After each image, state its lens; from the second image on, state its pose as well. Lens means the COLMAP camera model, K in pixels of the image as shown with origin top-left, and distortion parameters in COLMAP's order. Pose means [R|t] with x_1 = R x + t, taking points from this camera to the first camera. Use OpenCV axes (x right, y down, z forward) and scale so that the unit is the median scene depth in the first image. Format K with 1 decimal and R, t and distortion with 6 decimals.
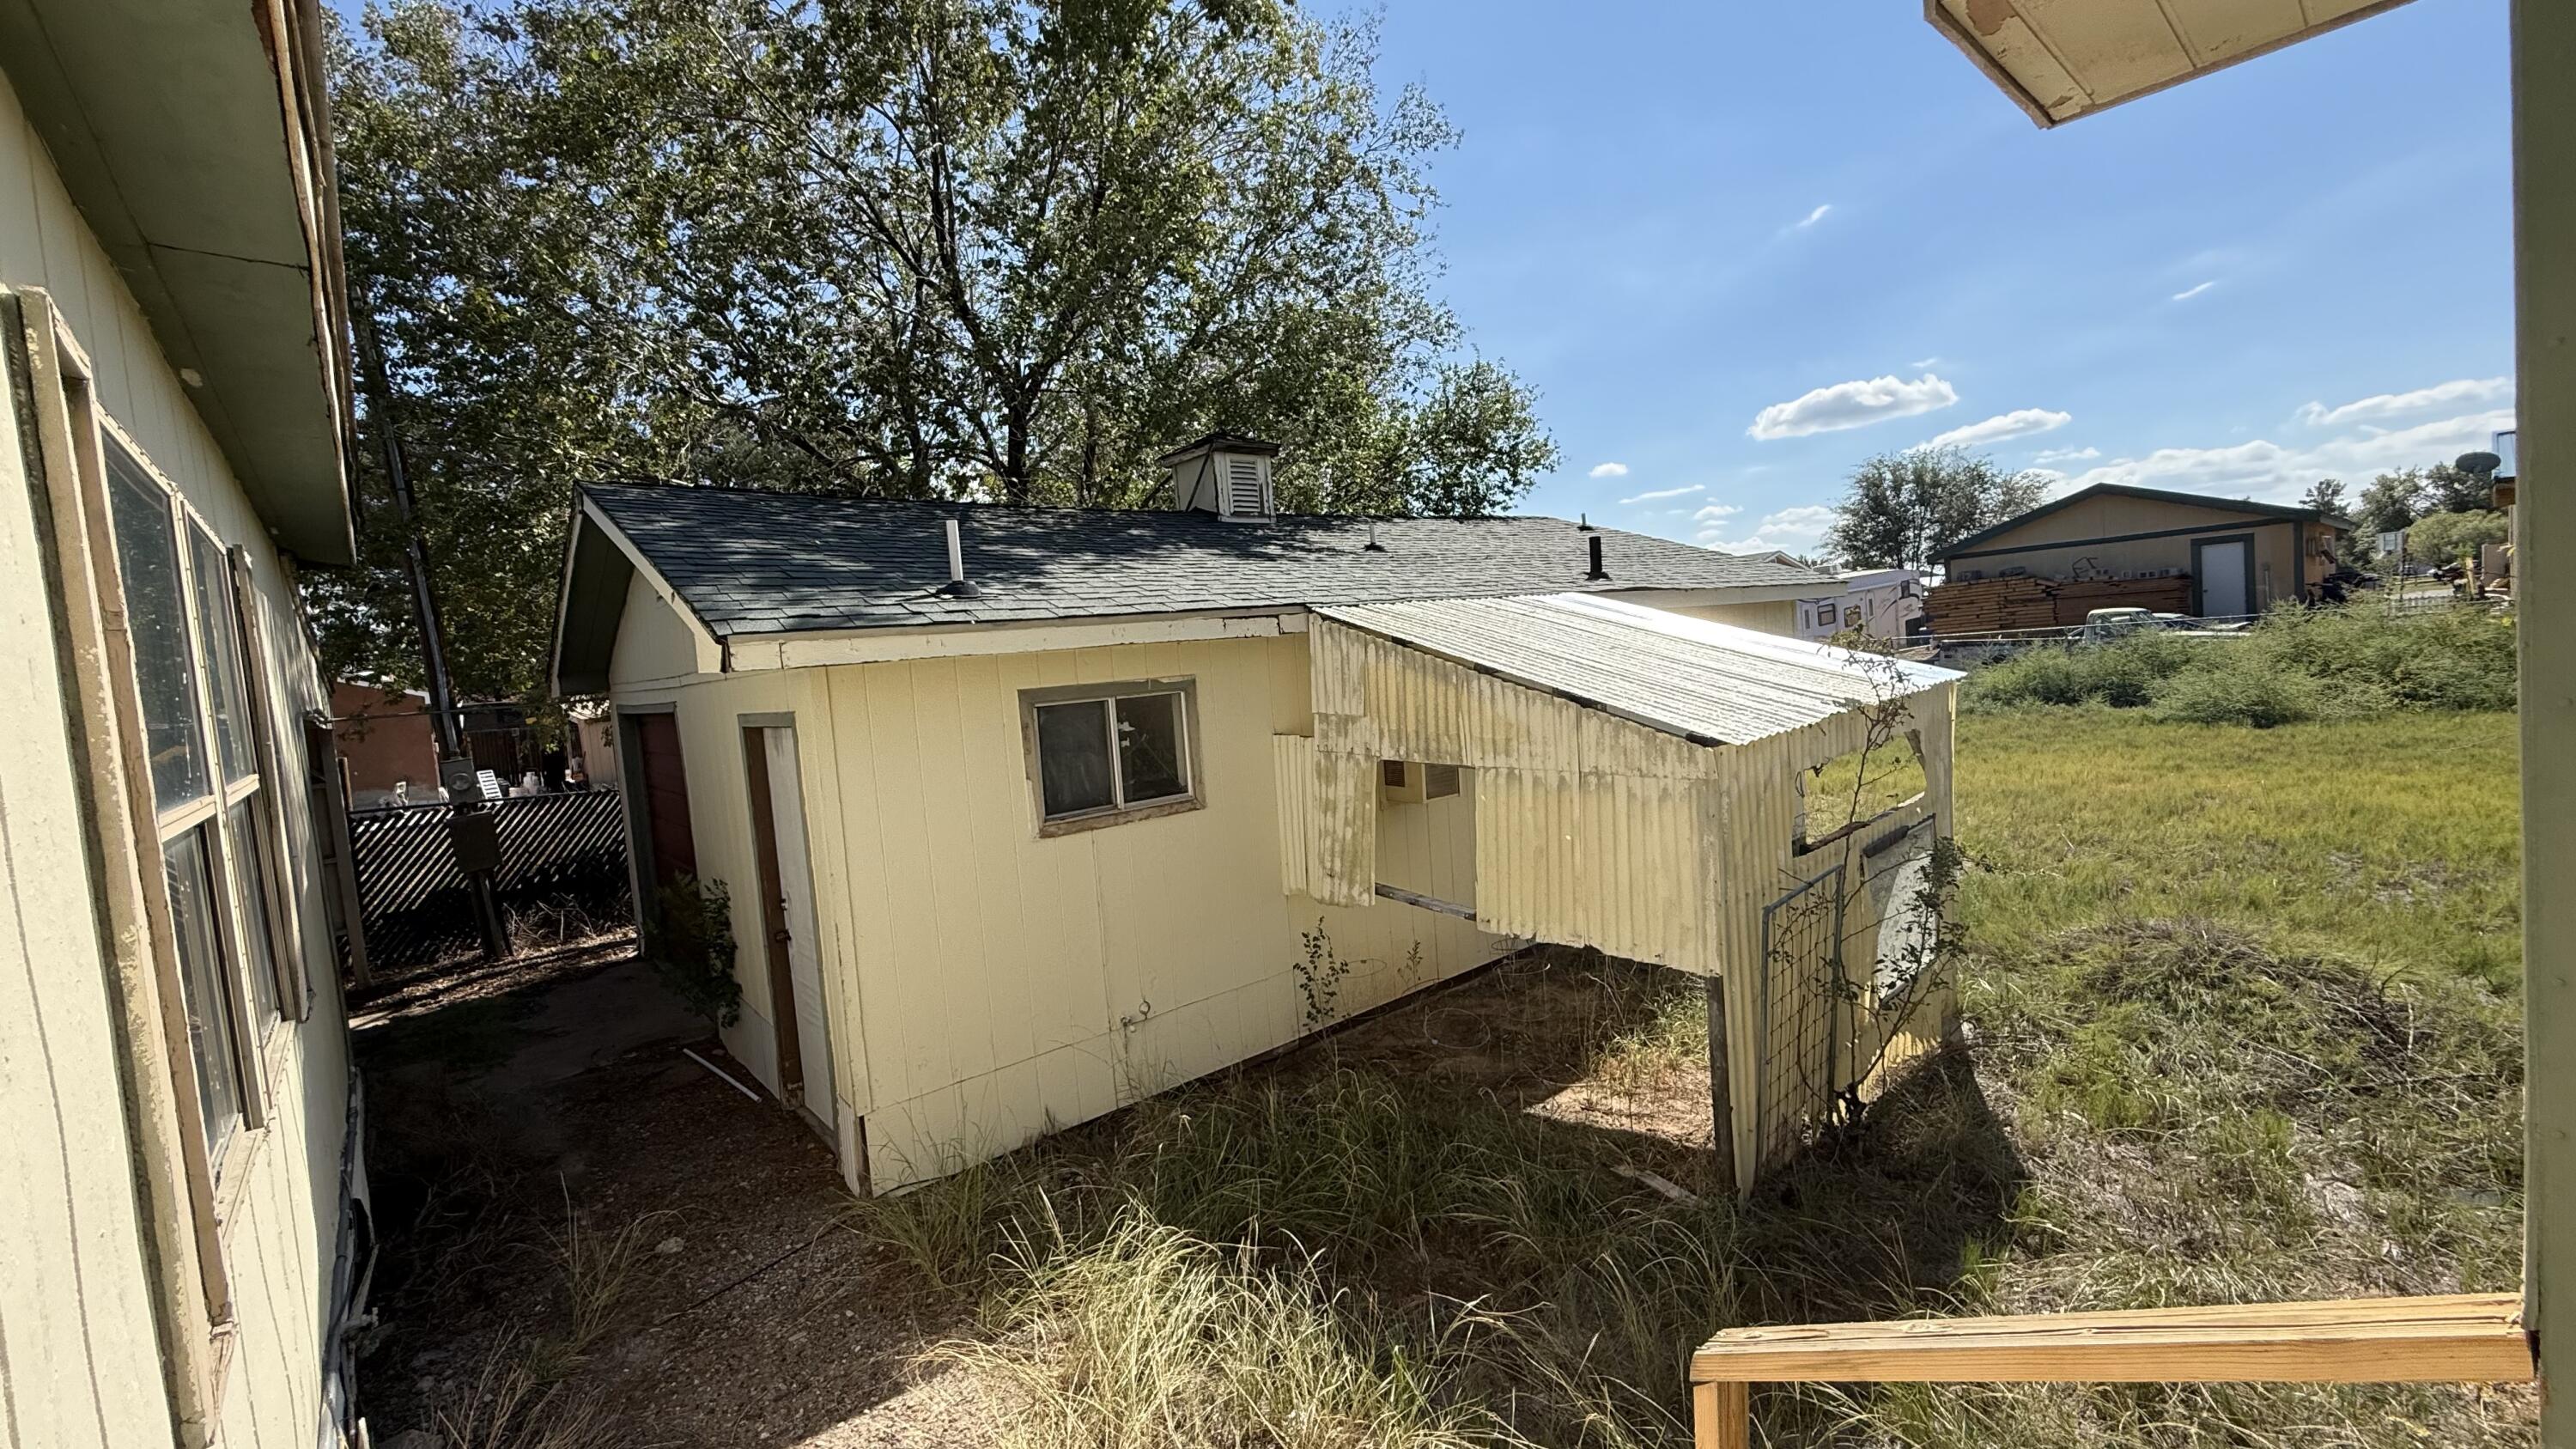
lens RADIAL K [[1025.0, 0, 1276.1], [0, 1025.0, 734.2], [0, 0, 1]] dist [0.000212, -0.000034]
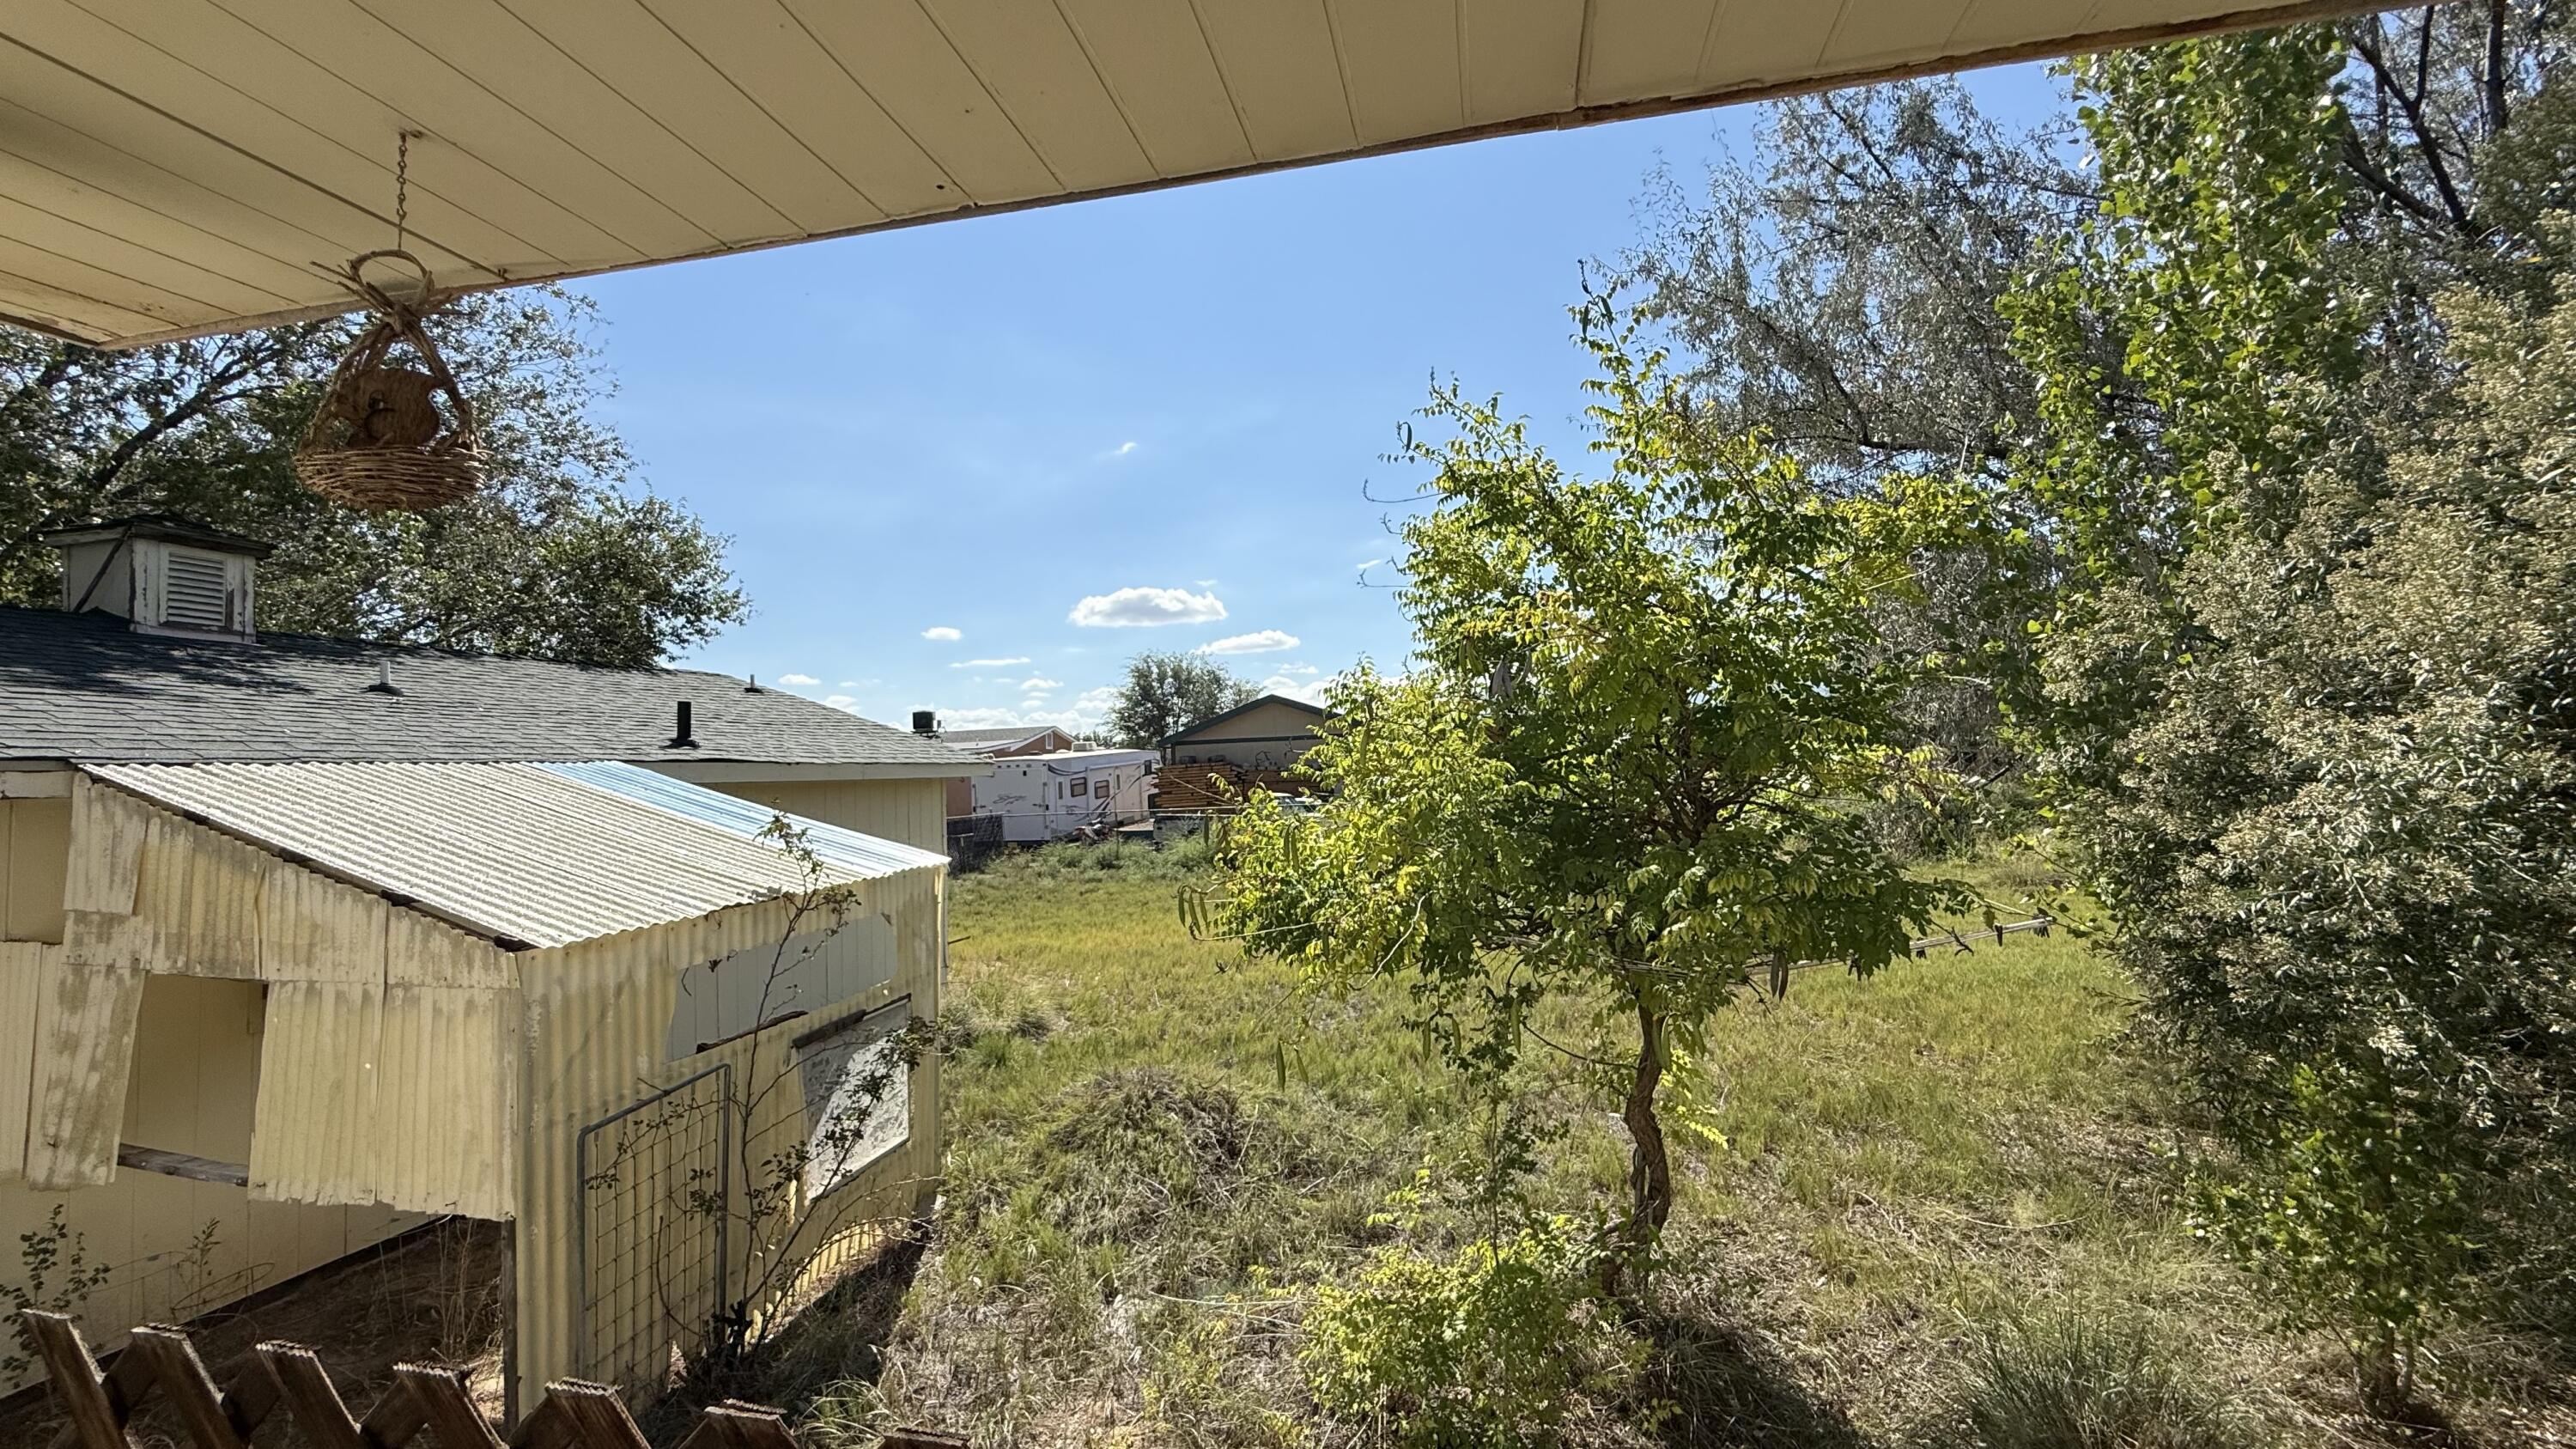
lens RADIAL K [[1025.0, 0, 1282.2], [0, 1025.0, 715.0], [0, 0, 1]] dist [0.000212, -0.000034]
pose [[0.802027, 0.087314, 0.590871, 0.280169], [0.015990, 0.985764, -0.167372, -0.020916], [-0.597074, 0.143685, 0.789213, -0.096747]]
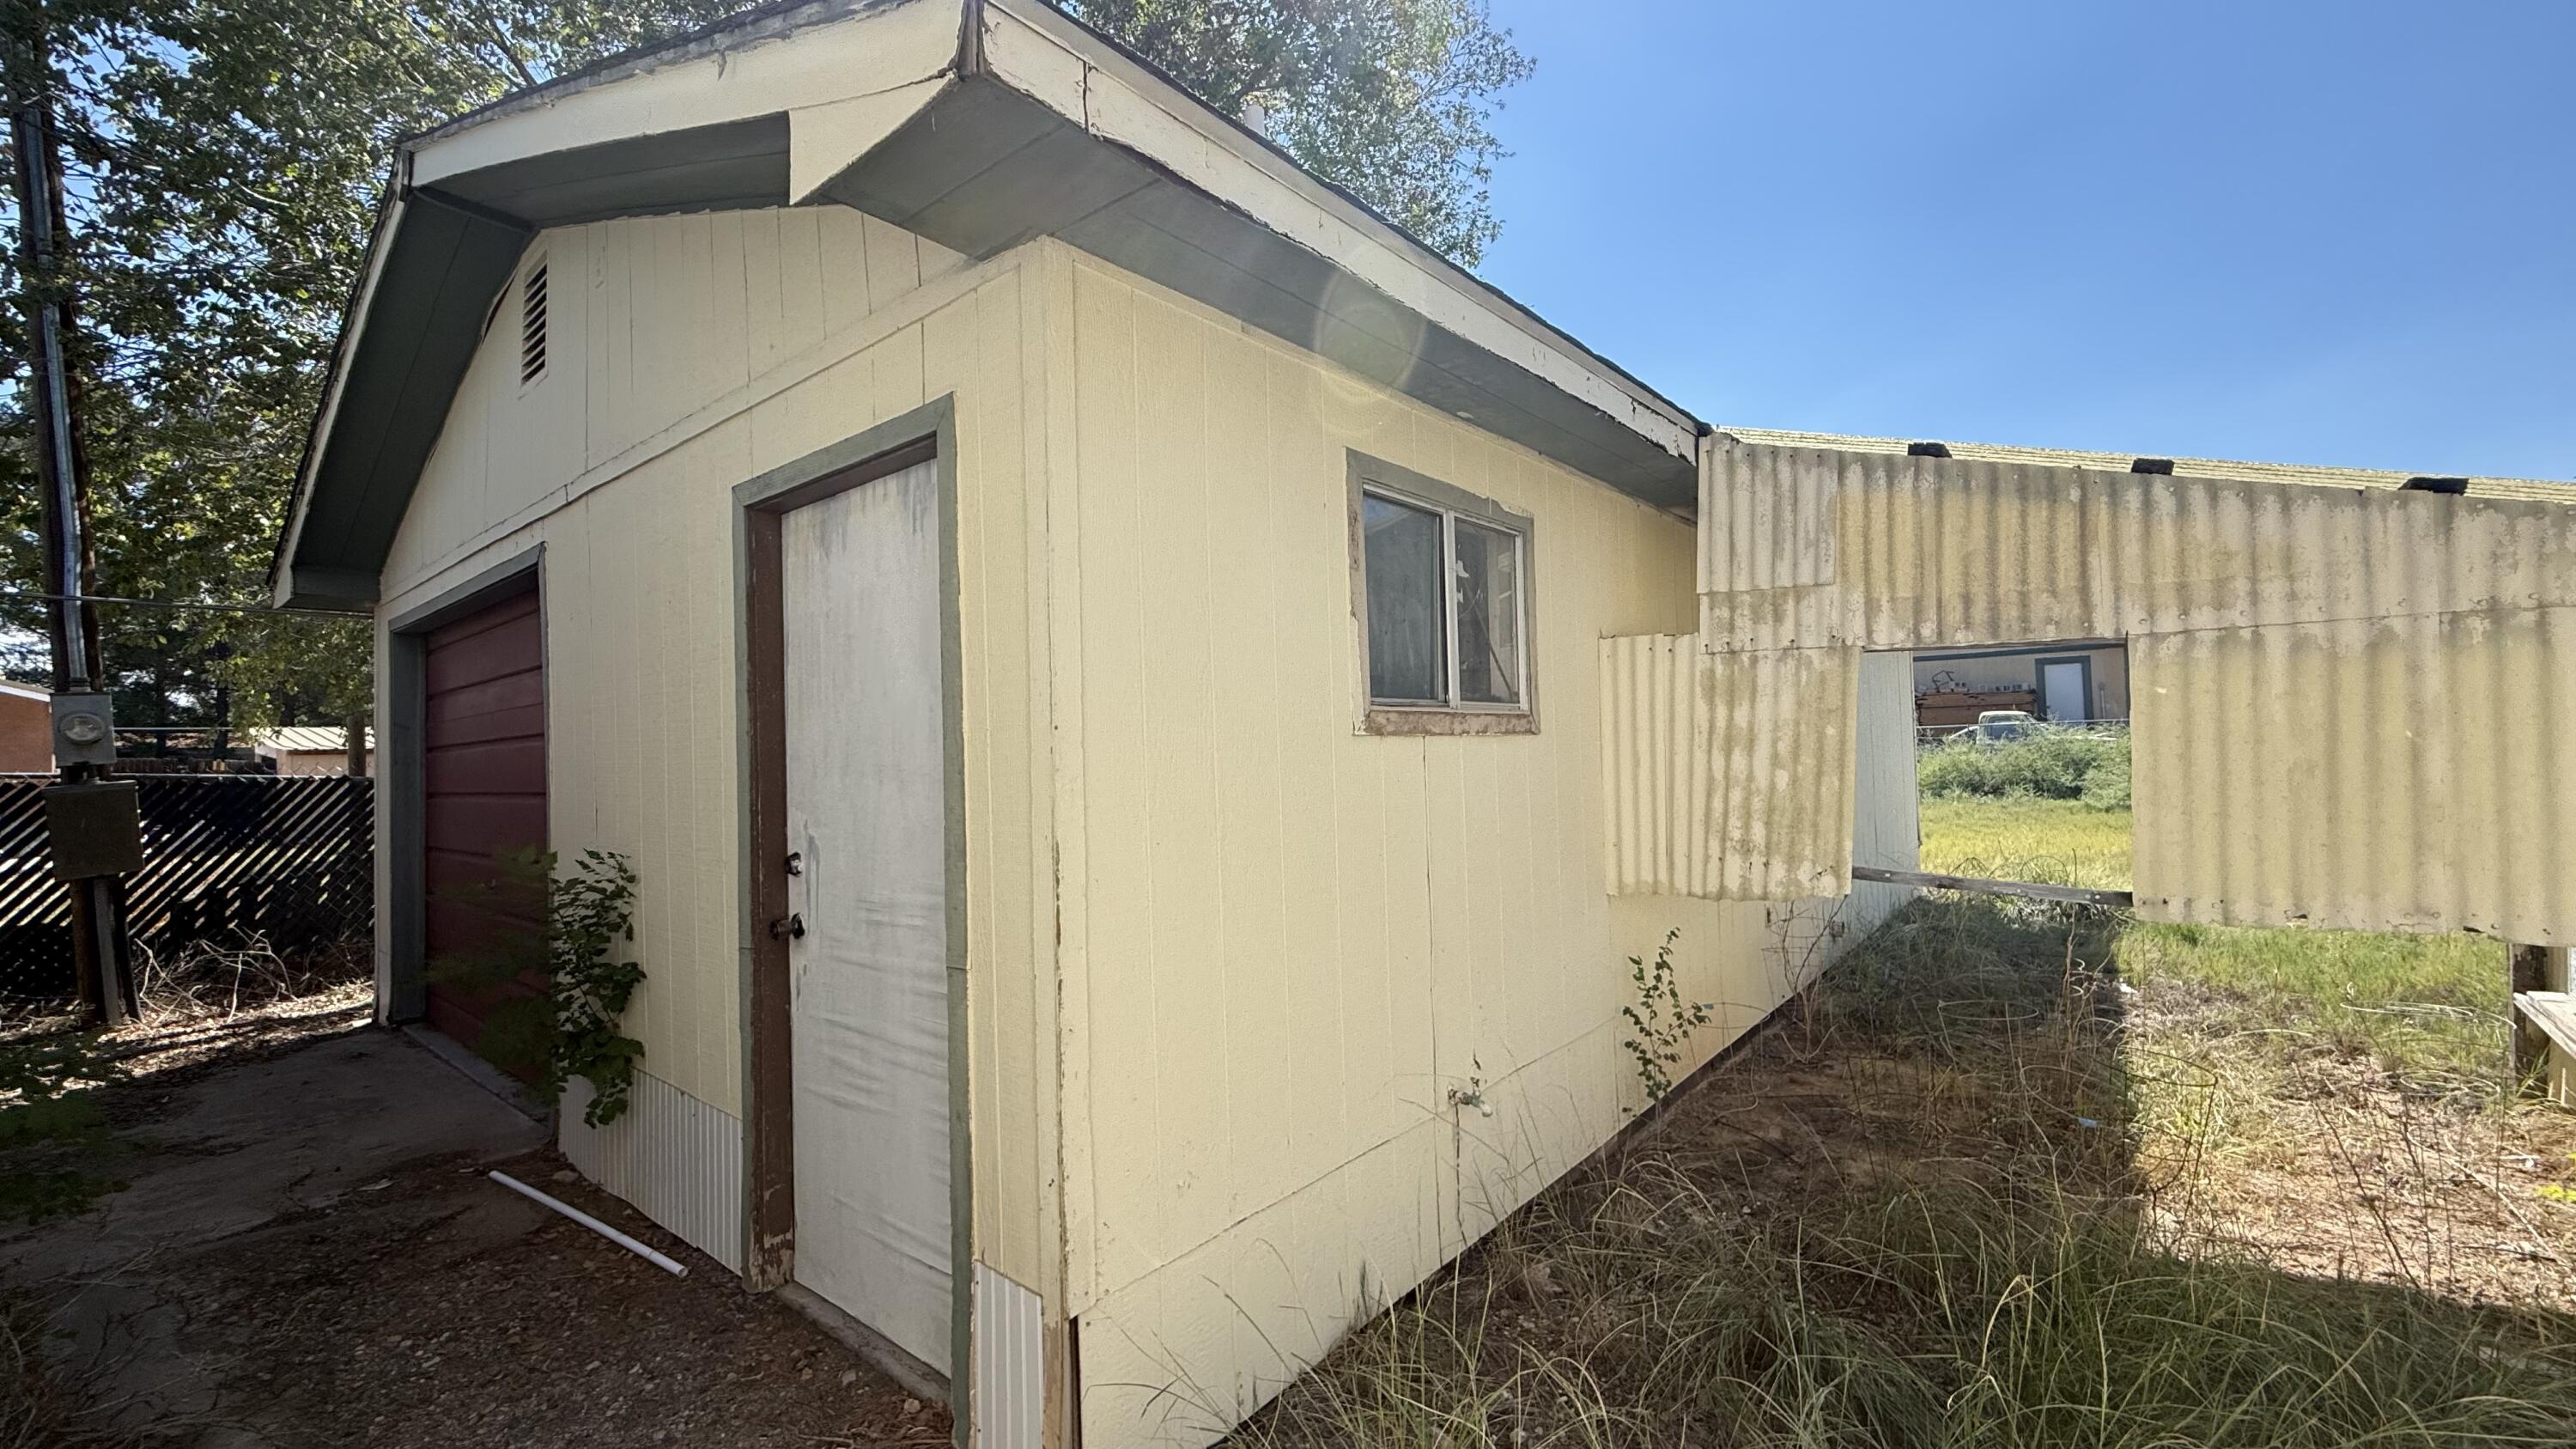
lens RADIAL K [[1025.0, 0, 1276.5], [0, 1025.0, 733.8], [0, 0, 1]] dist [0.000212, -0.000034]
pose [[0.983060, 0.054470, 0.175006, -0.320568], [-0.035999, 0.993603, -0.107039, 0.140091], [-0.179716, 0.098926, 0.978732, 0.433560]]
